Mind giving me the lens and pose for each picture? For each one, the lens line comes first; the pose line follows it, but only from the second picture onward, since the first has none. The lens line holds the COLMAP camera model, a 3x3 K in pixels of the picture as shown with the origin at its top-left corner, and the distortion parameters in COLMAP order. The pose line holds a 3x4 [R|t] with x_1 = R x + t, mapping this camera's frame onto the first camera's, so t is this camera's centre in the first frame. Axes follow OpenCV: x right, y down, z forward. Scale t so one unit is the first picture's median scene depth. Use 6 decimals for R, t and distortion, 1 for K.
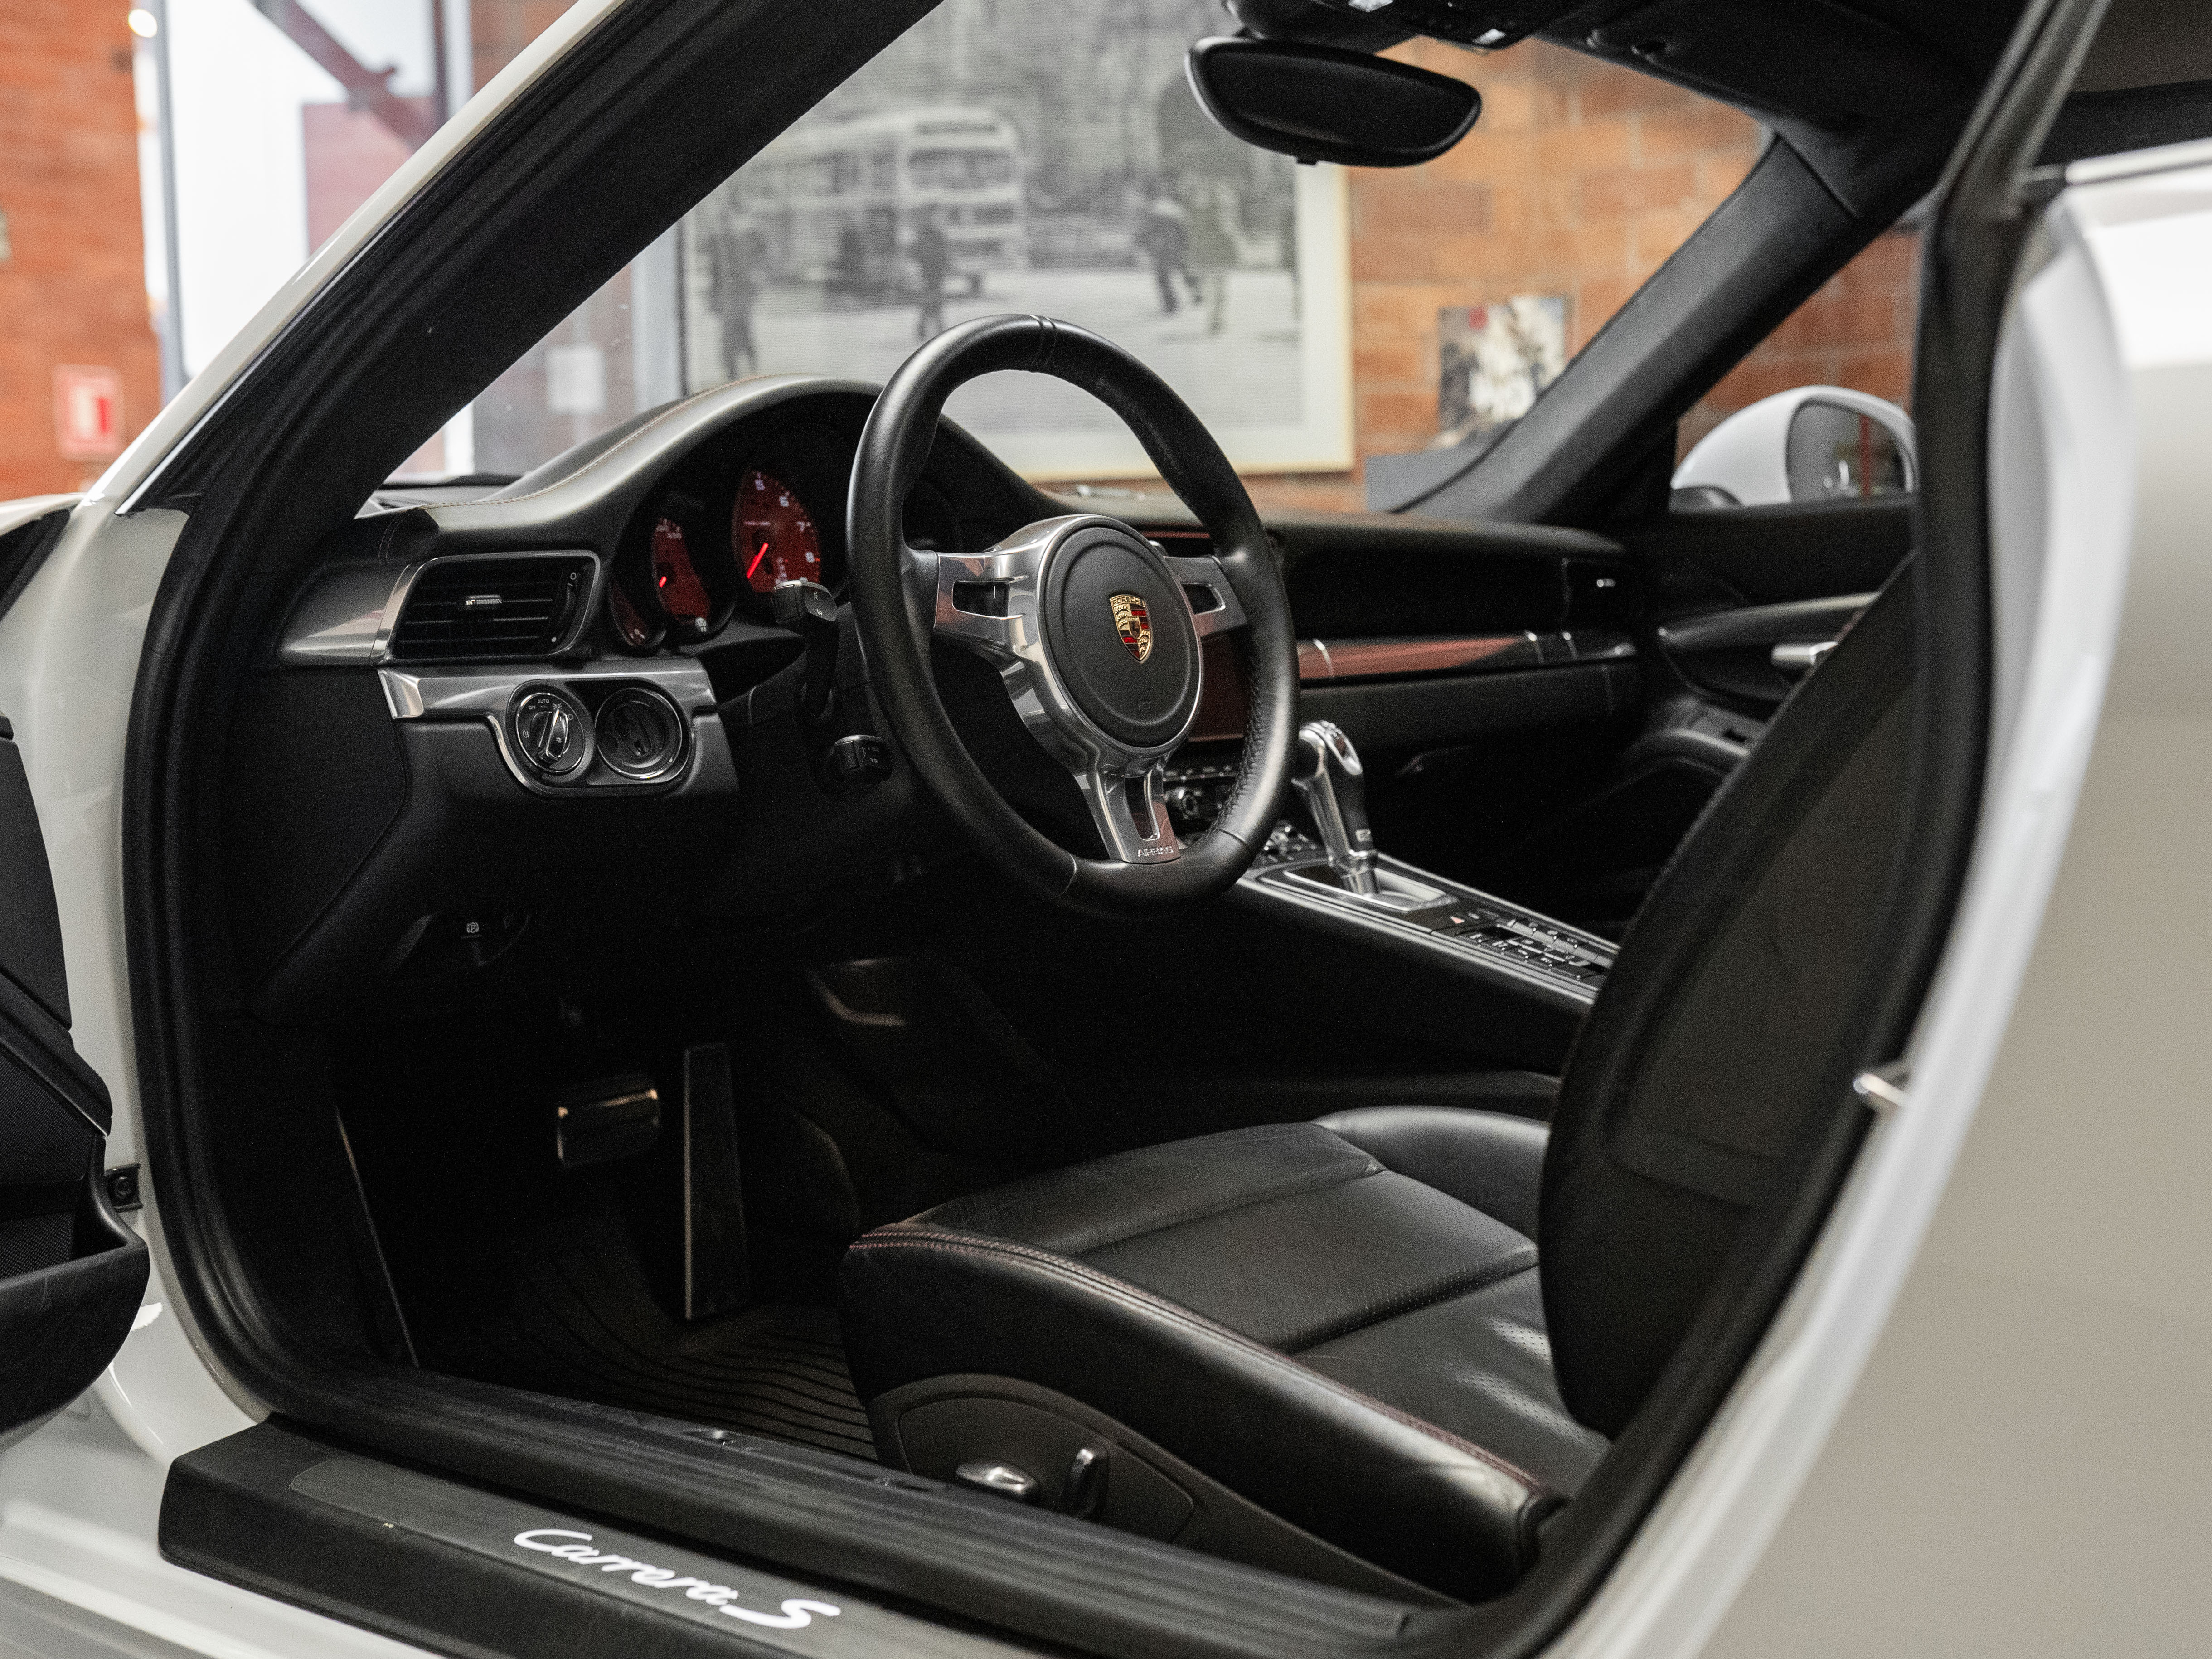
lens RADIAL K [[2445.8, 0, 1217.0], [0, 2445.8, 807.2], [0, 0, 1]] dist [-0.062369, 0.087864]
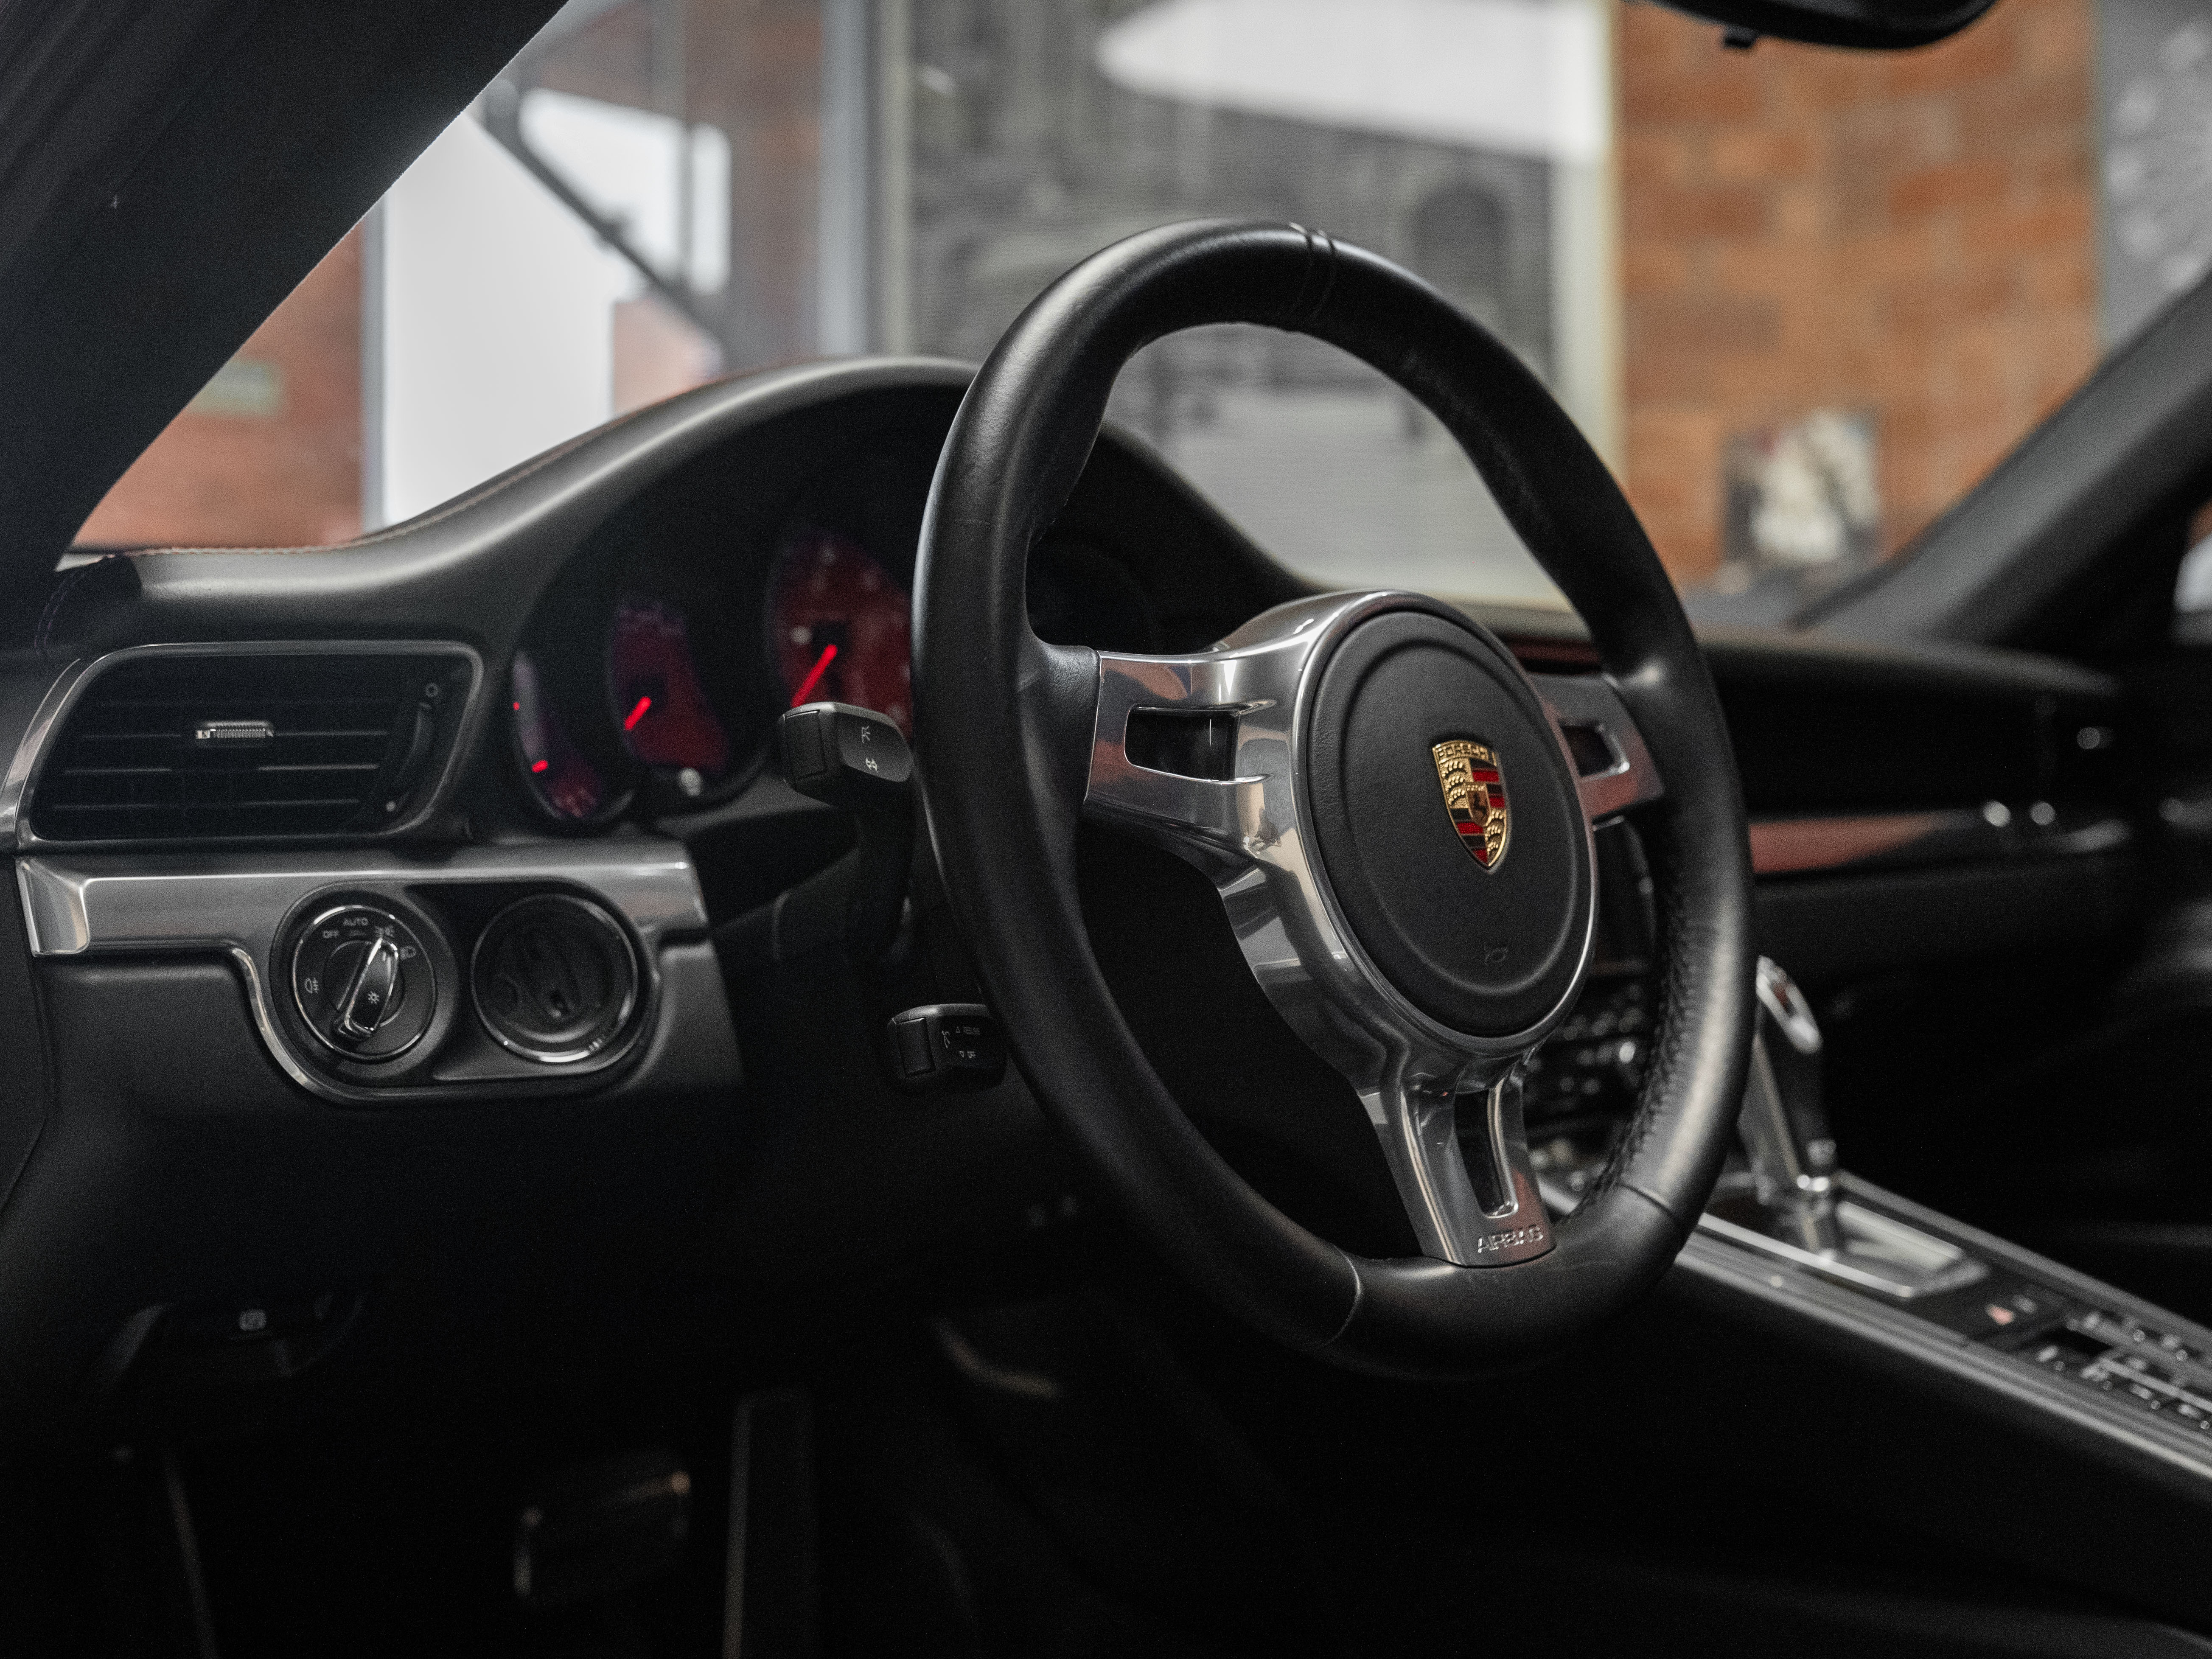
lens RADIAL K [[2445.5, 0, 1070.4], [0, 2445.5, 829.7], [0, 0, 1]] dist [-0.077095, 0.164796]
pose [[0.988277, 0.020725, -0.151261, -0.040657], [-0.028462, 0.998385, -0.049164, -0.040111], [0.149998, 0.052893, 0.987271, 0.475202]]
